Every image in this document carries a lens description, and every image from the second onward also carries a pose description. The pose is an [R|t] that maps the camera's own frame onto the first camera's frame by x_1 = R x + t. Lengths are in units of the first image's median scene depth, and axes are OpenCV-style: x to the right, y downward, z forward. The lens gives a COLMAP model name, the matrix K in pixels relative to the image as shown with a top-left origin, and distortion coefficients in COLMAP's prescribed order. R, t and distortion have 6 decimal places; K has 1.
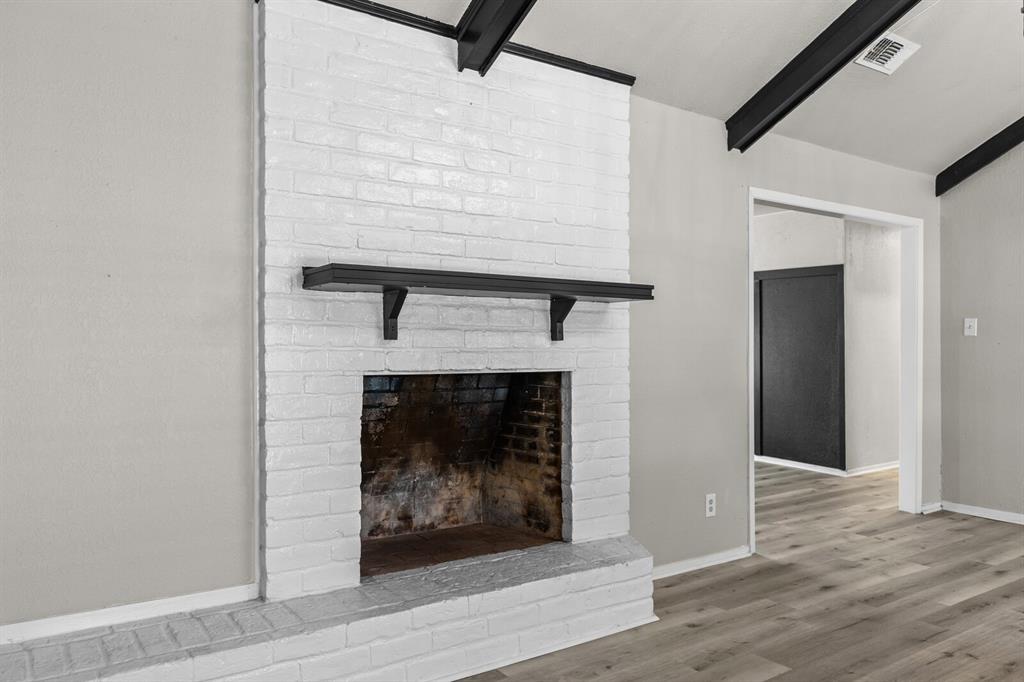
lens RADIAL K [[757.9, 0, 516.4], [0, 757.9, 341.3], [0, 0, 1]] dist [0.019469, -0.013007]
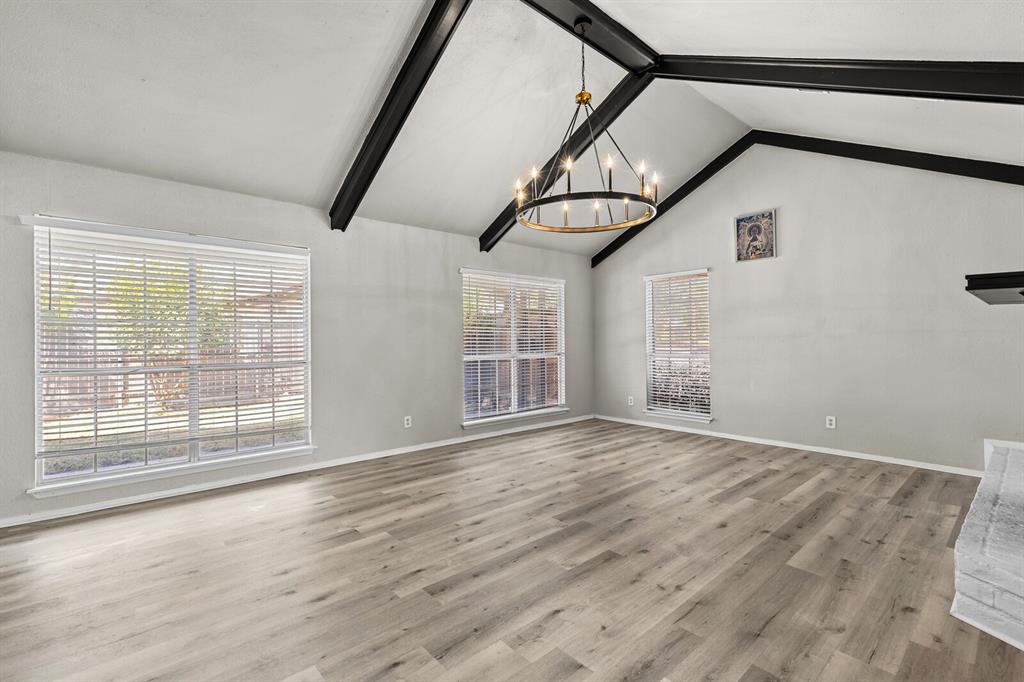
lens RADIAL K [[459.9, 0, 518.1], [0, 459.9, 349.6], [0, 0, 1]] dist [0.014476, 0.002396]
pose [[-0.993654, 0.000371, -0.112478, 0.777670], [-0.003112, 0.999521, 0.030781, 0.000249], [0.112436, 0.030936, -0.993177, 1.456646]]
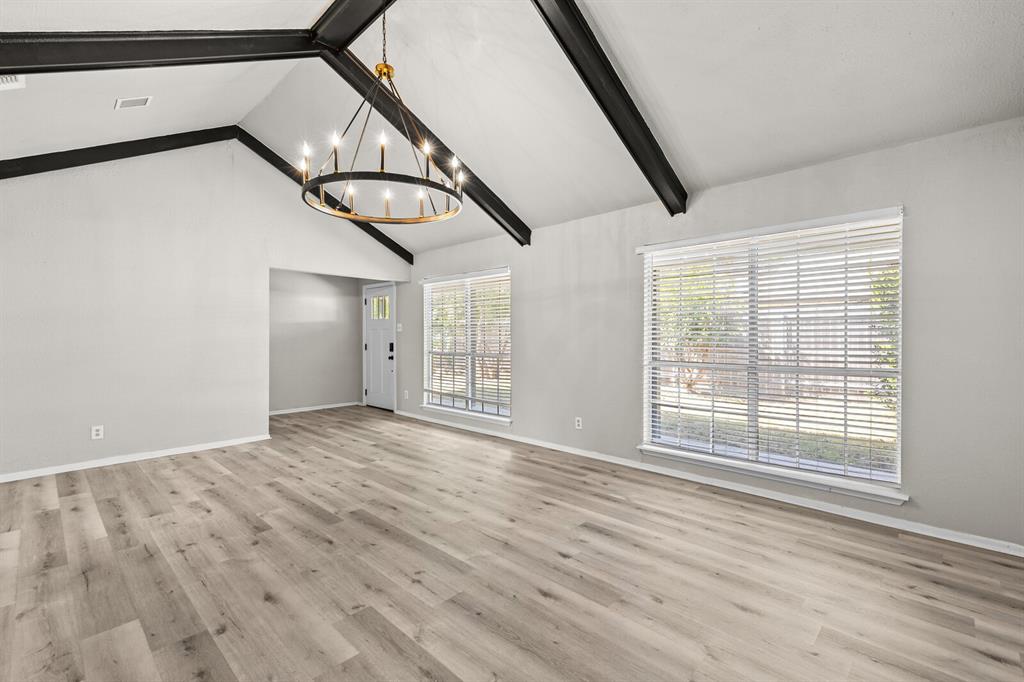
lens RADIAL K [[459.9, 0, 506.0], [0, 459.9, 334.5], [0, 0, 1]] dist [0.014476, 0.002396]
pose [[-0.168598, -0.003096, 0.985680, -0.350431], [0.006918, 0.999967, 0.004324, -0.001736], [-0.985661, 0.007548, -0.168571, 0.456515]]
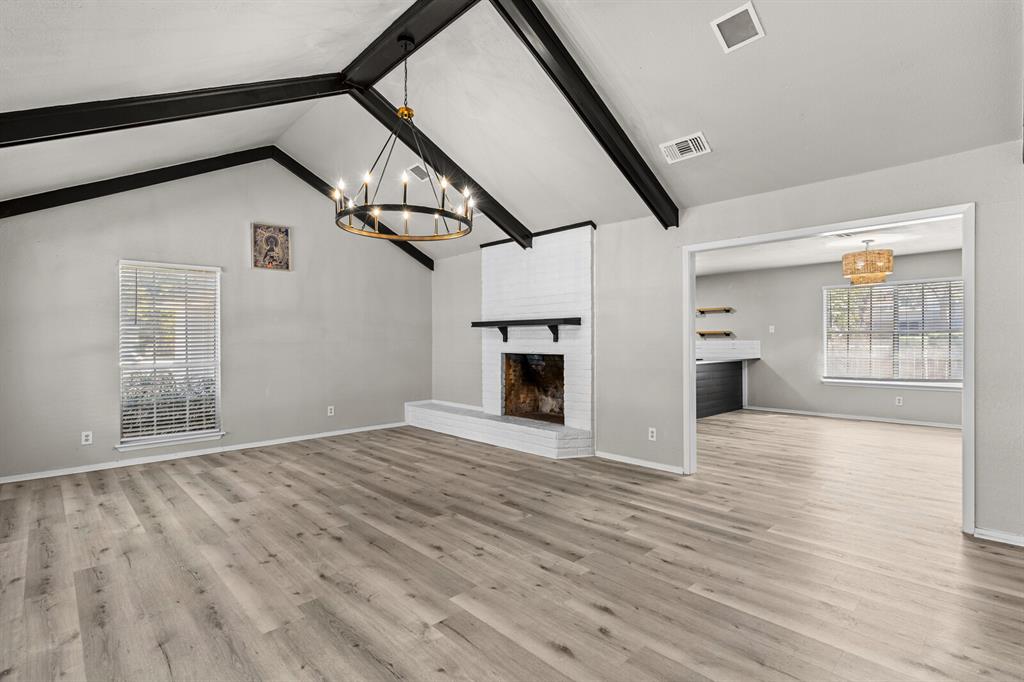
lens RADIAL K [[483.9, 0, 505.5], [0, 483.9, 338.4], [0, 0, 1]] dist [-0.001043, 0.001795]
pose [[0.137080, -0.015841, -0.990433, 1.581936], [-0.001813, 0.999866, -0.016243, 0.013153], [0.990558, 0.004023, 0.137033, 0.601740]]
